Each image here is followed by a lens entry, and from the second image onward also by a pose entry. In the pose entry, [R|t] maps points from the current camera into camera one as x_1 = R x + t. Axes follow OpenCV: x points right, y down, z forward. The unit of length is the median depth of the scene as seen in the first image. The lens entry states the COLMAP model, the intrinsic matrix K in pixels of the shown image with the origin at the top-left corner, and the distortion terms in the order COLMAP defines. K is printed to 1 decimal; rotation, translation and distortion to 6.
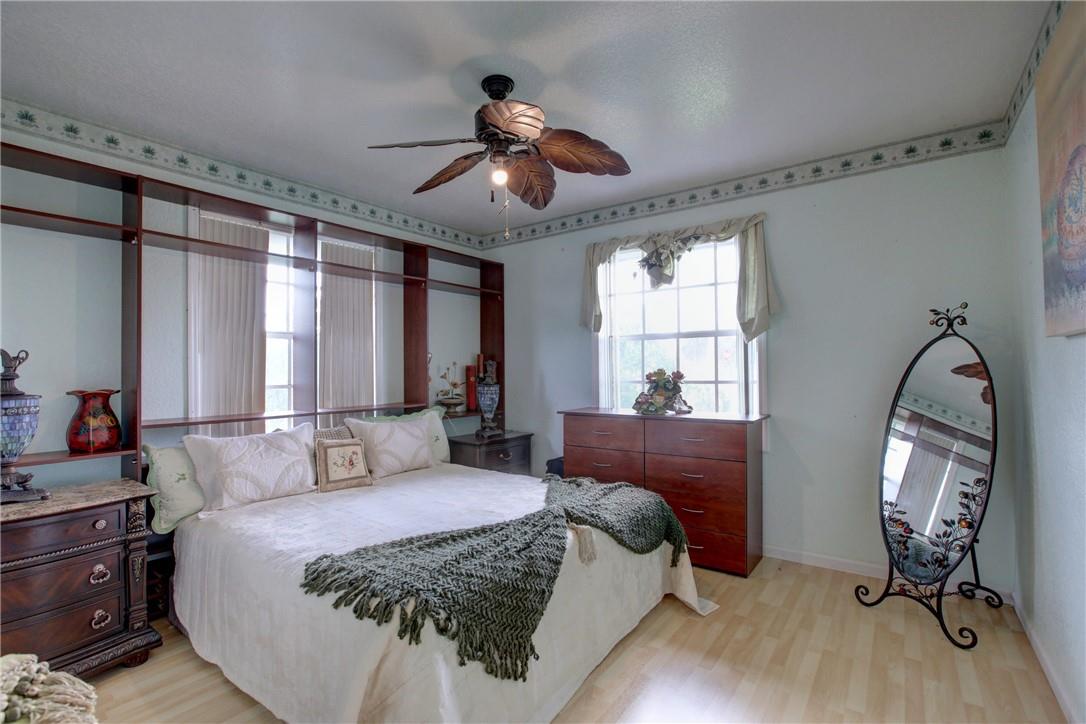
lens RADIAL K [[501.8, 0, 535.9], [0, 501.8, 363.6], [0, 0, 1]] dist [-0.039761, 0.013209]
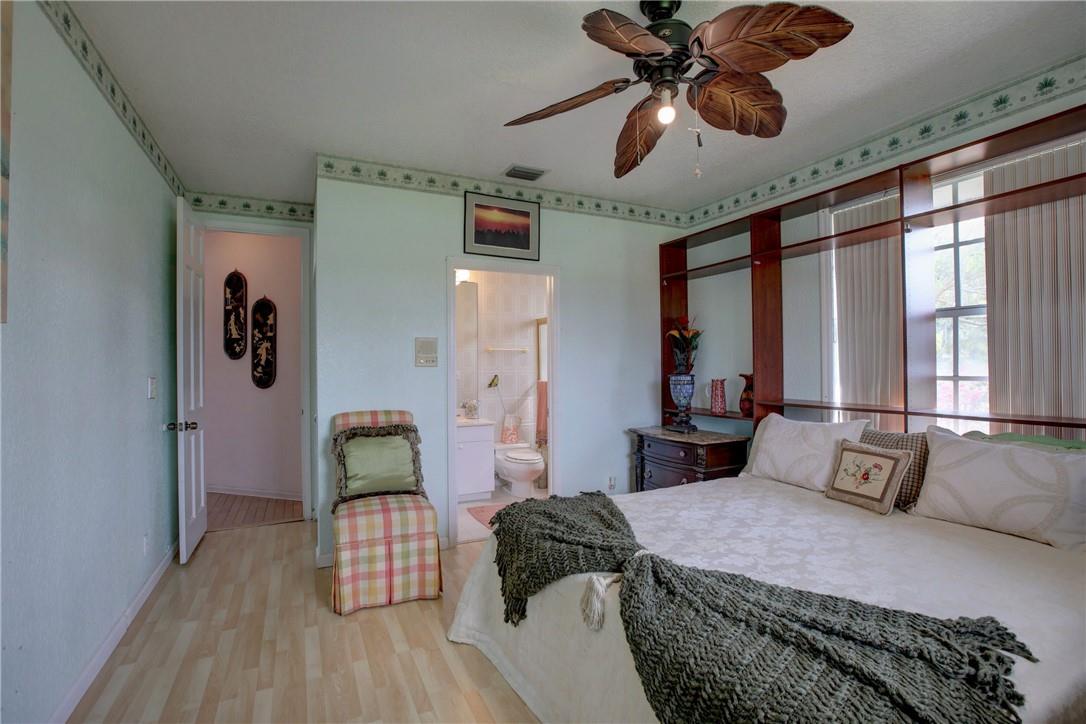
lens RADIAL K [[501.8, 0, 535.8], [0, 501.8, 363.6], [0, 0, 1]] dist [-0.039761, 0.013209]
pose [[-0.460980, 0.005516, -0.887393, 0.569970], [0.020995, 0.999769, -0.004692, 0.015919], [0.887162, -0.020794, -0.460989, 0.926858]]
